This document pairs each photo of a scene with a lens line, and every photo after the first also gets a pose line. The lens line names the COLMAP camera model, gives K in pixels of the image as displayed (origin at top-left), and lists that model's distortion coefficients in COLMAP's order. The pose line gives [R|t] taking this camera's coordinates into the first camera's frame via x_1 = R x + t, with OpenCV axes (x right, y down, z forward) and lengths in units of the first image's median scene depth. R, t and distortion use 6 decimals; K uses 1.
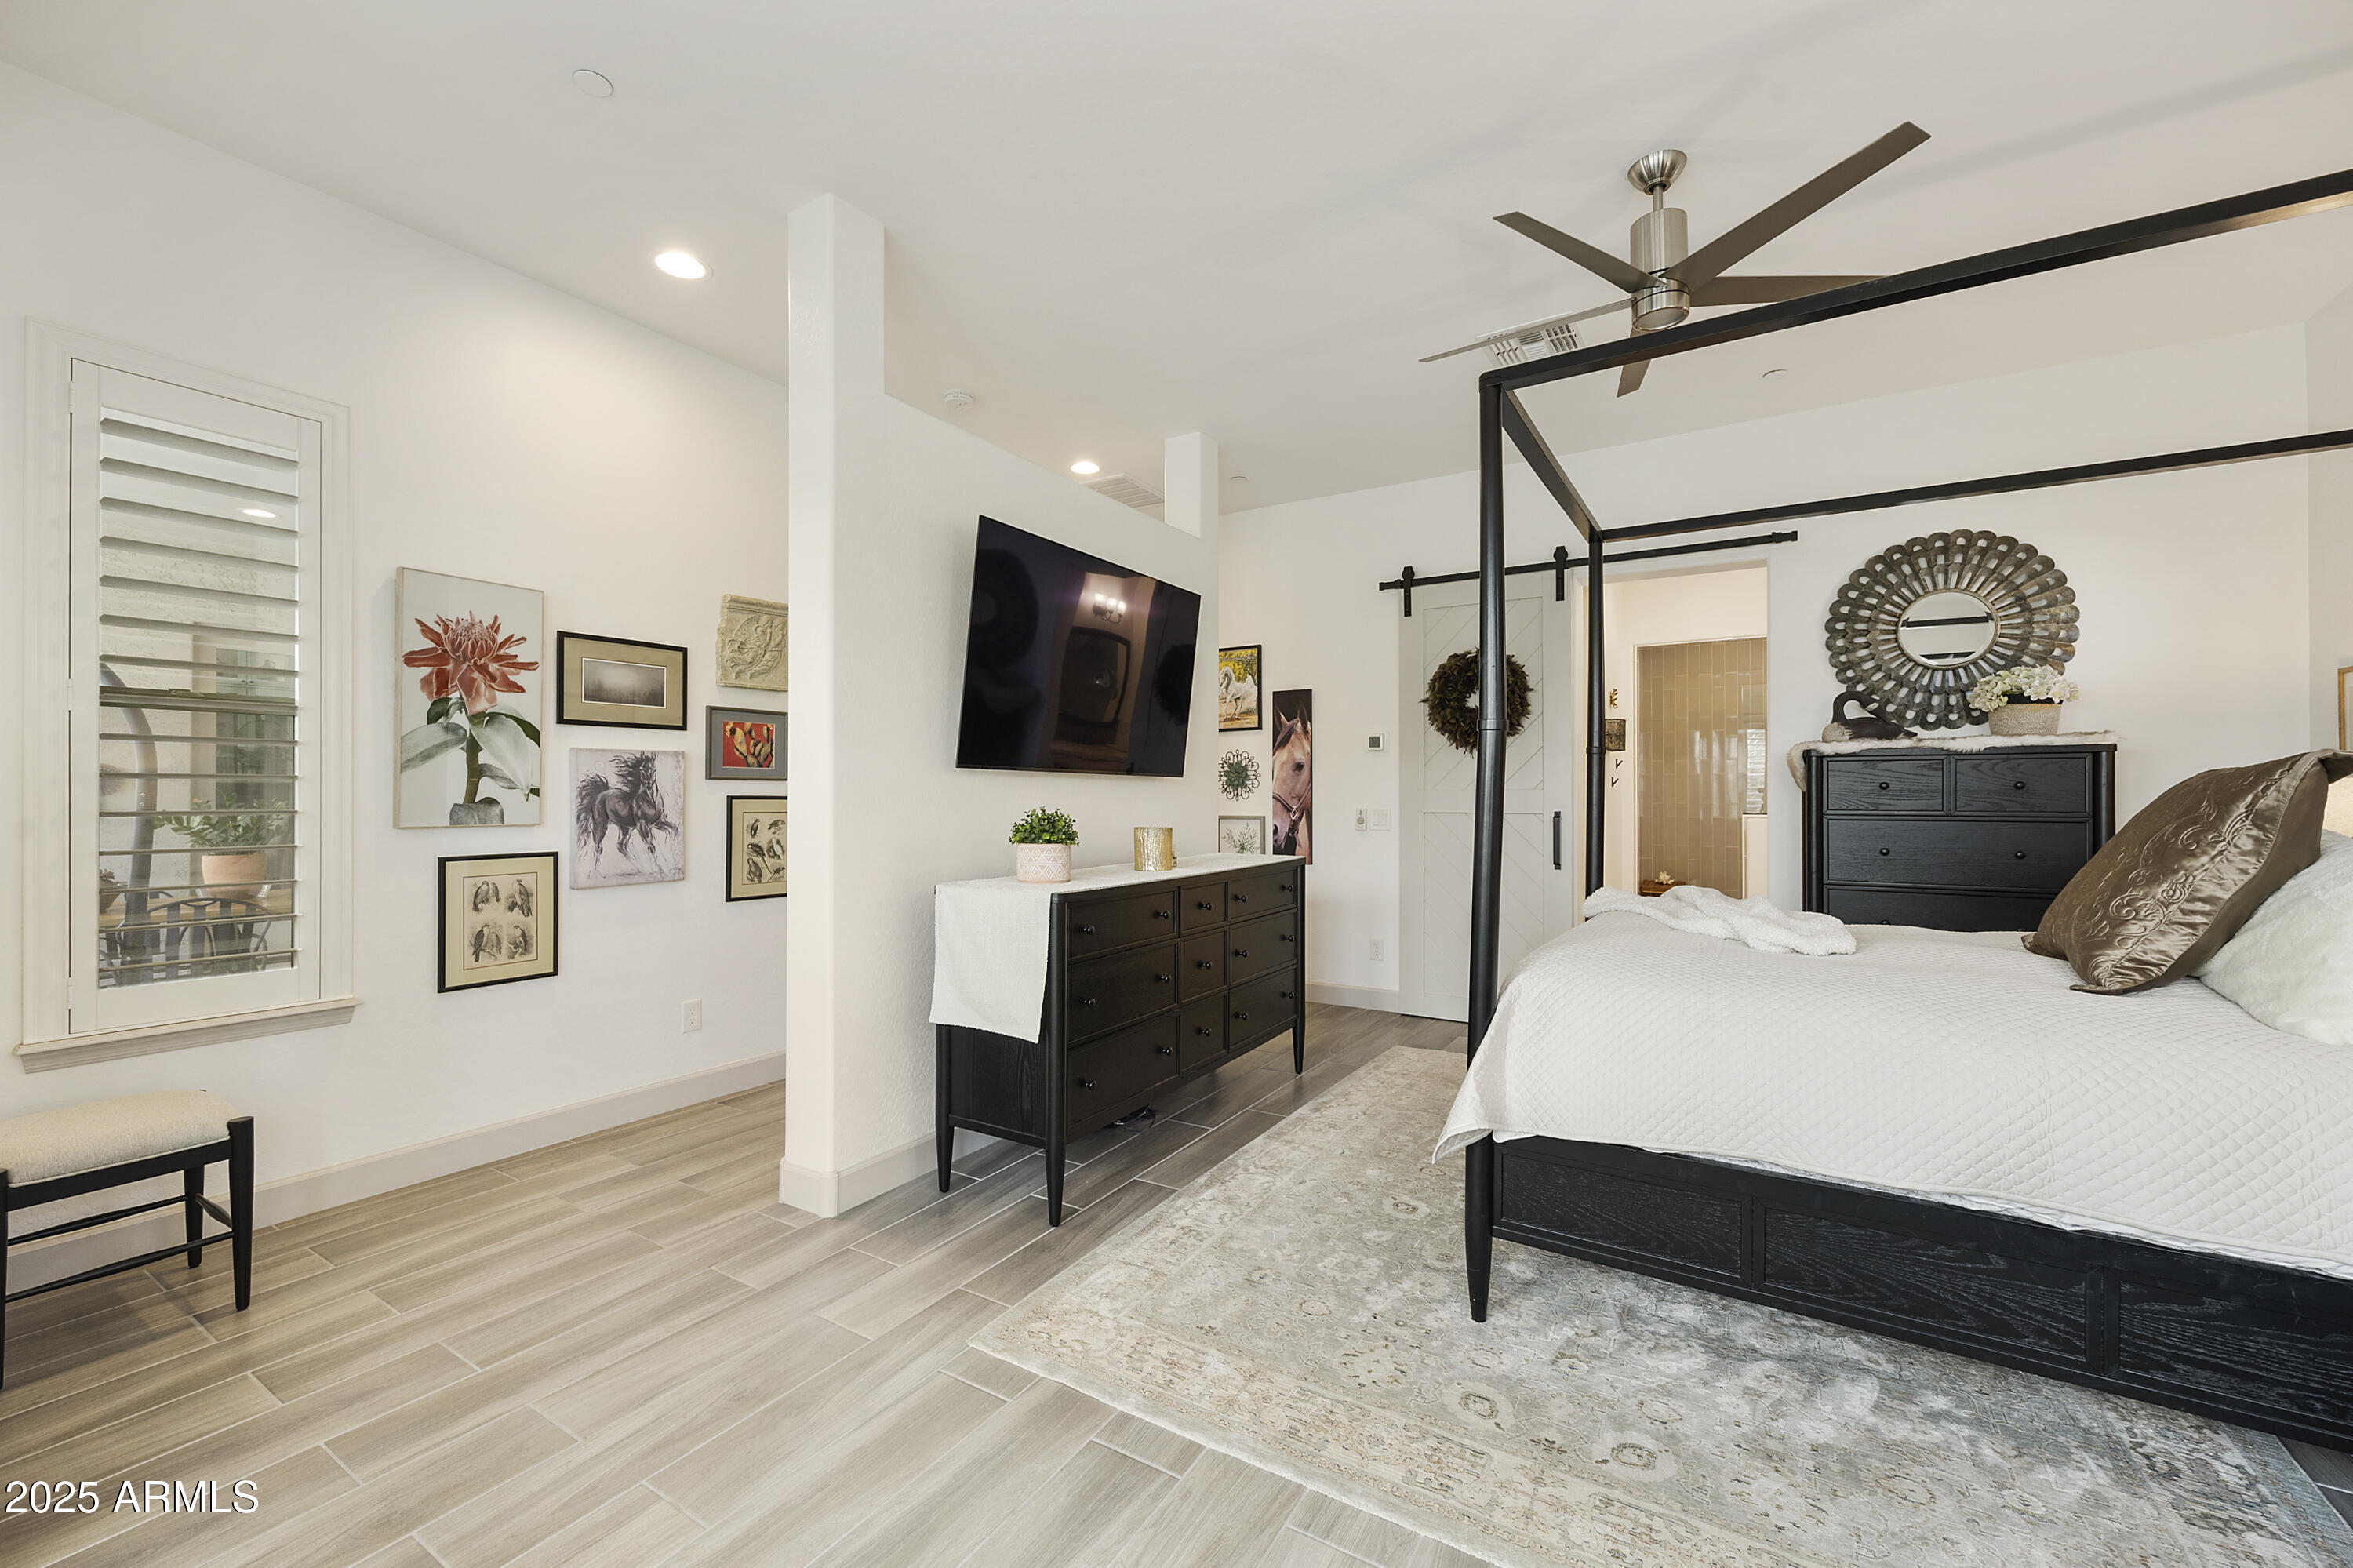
lens RADIAL K [[935.2, 0, 1161.3], [0, 935.2, 789.8], [0, 0, 1]] dist [-0.002522, 0.000607]
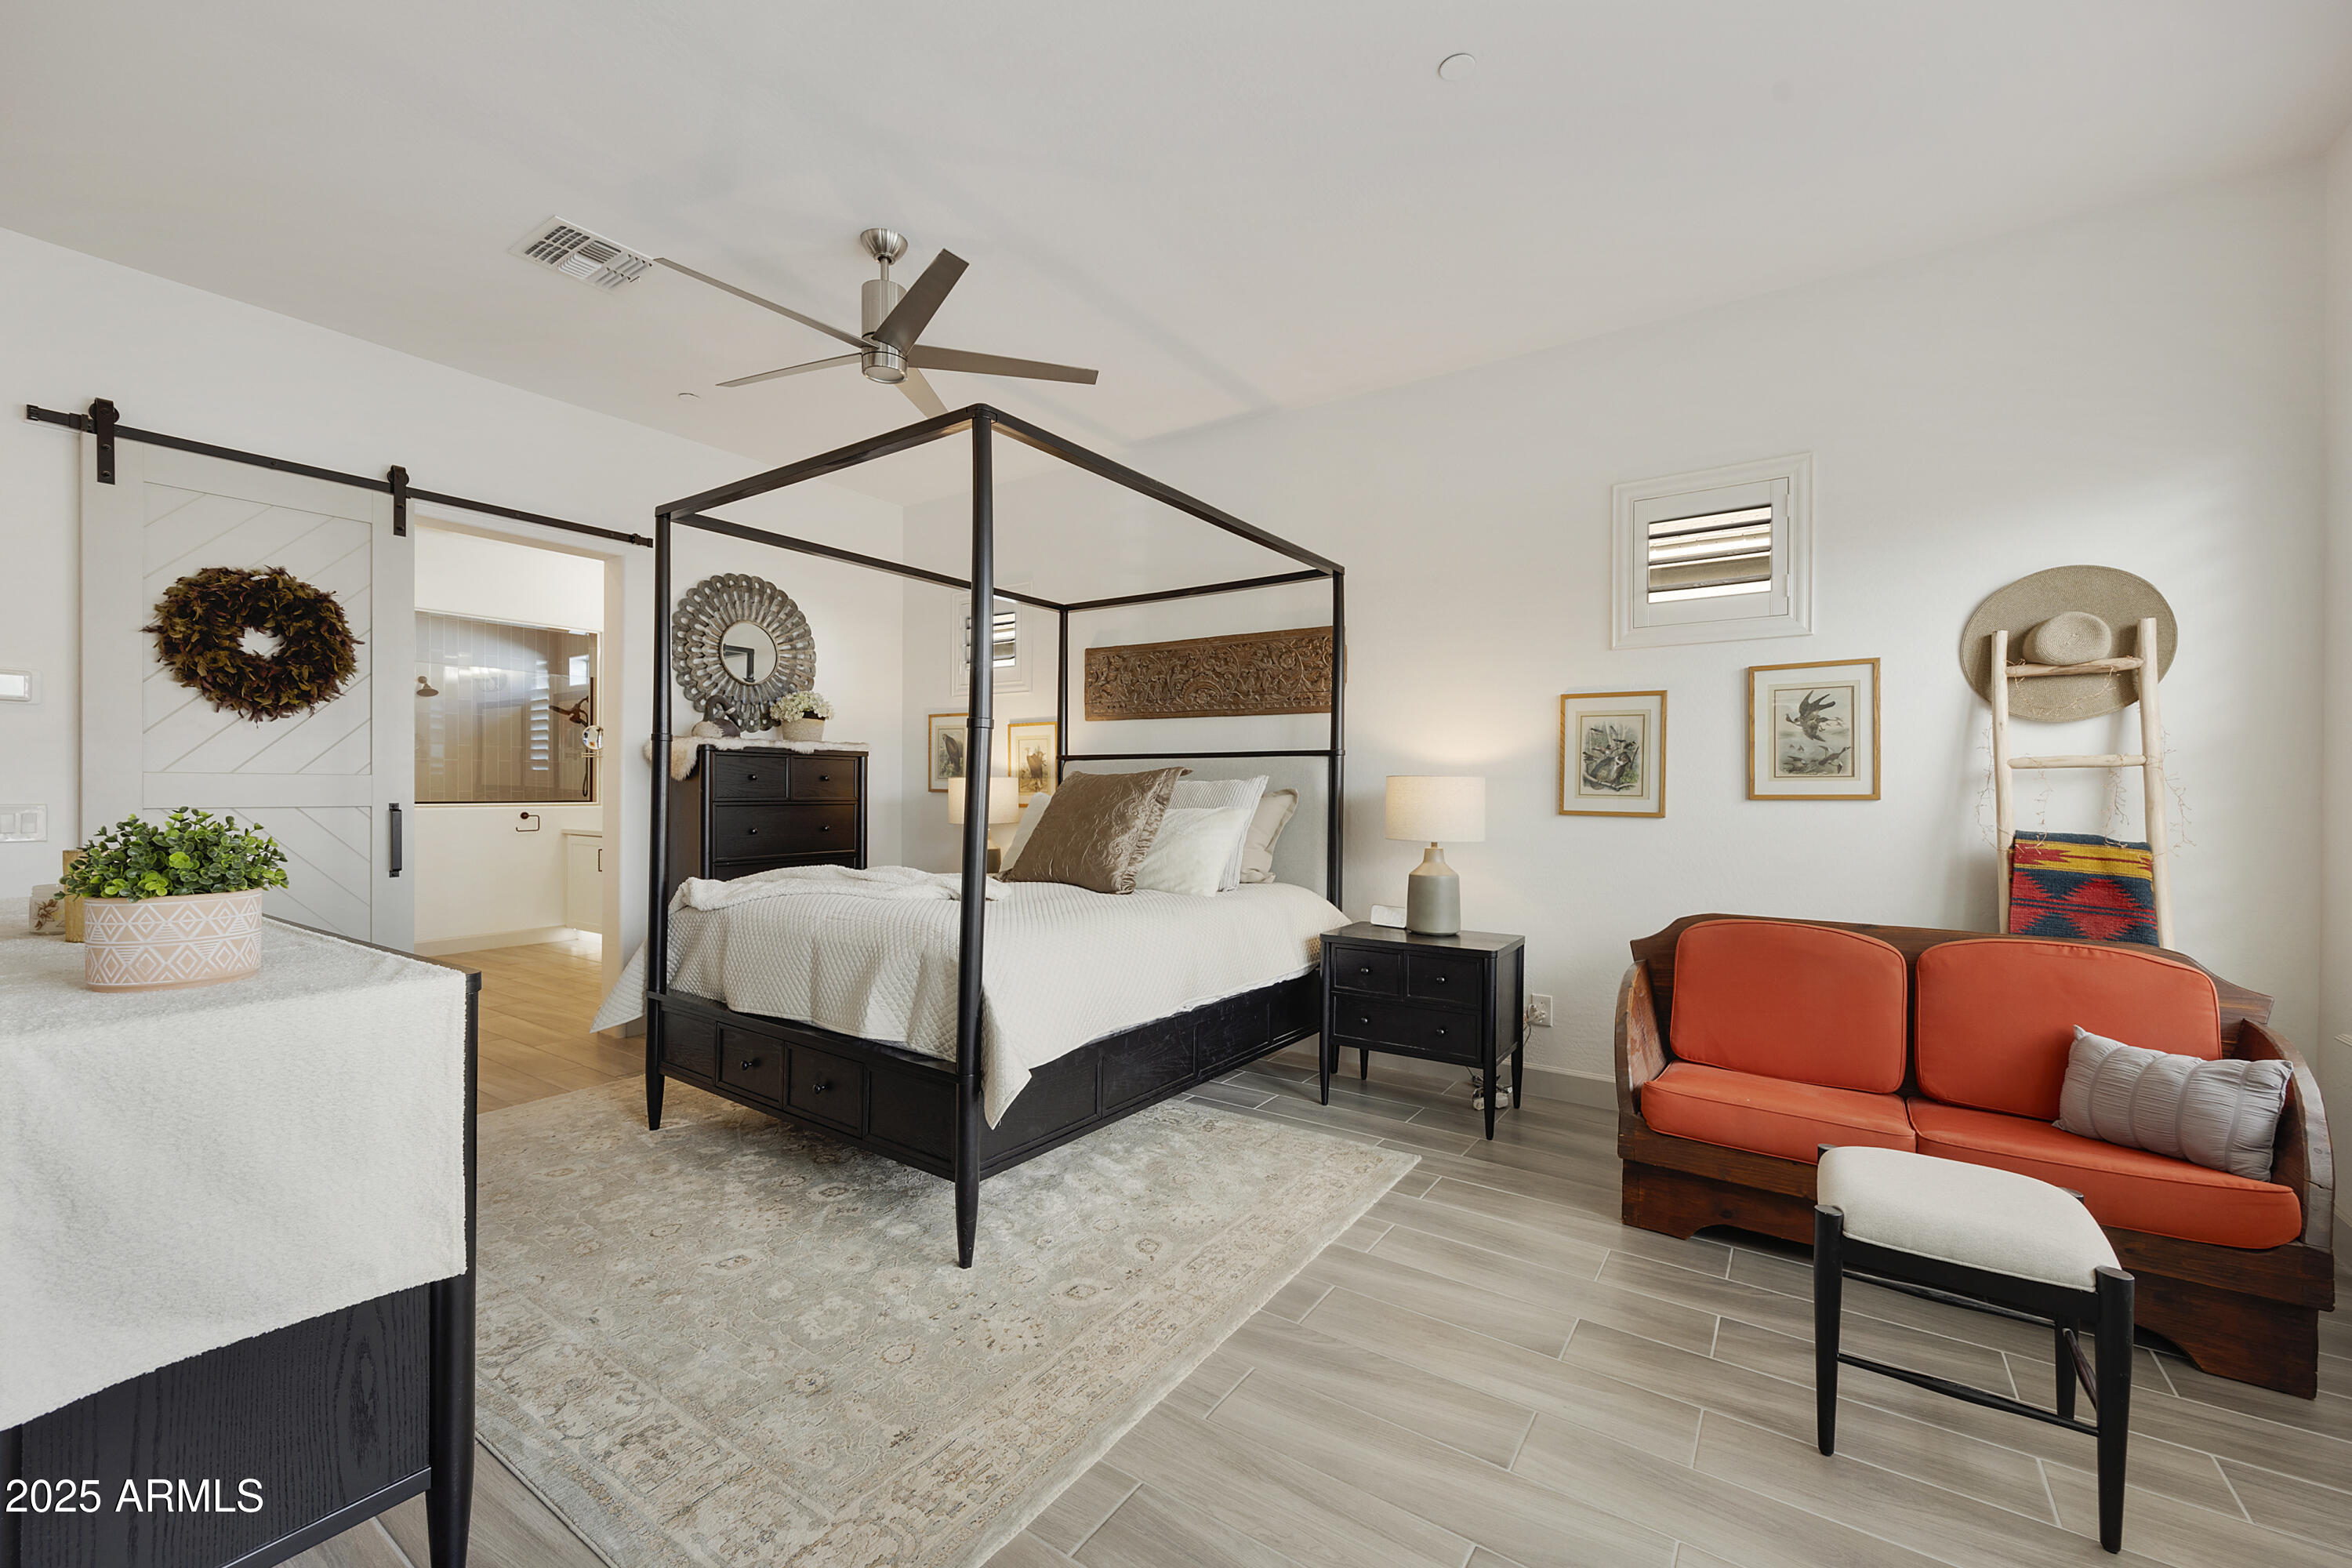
lens RADIAL K [[934.8, 0, 1158.8], [0, 934.8, 786.9], [0, 0, 1]] dist [-0.002522, 0.000607]
pose [[0.060898, 0.001168, 0.998143, -0.572007], [-0.012387, 0.999923, -0.000415, 0.003346], [-0.998067, -0.012339, 0.060907, 0.555403]]
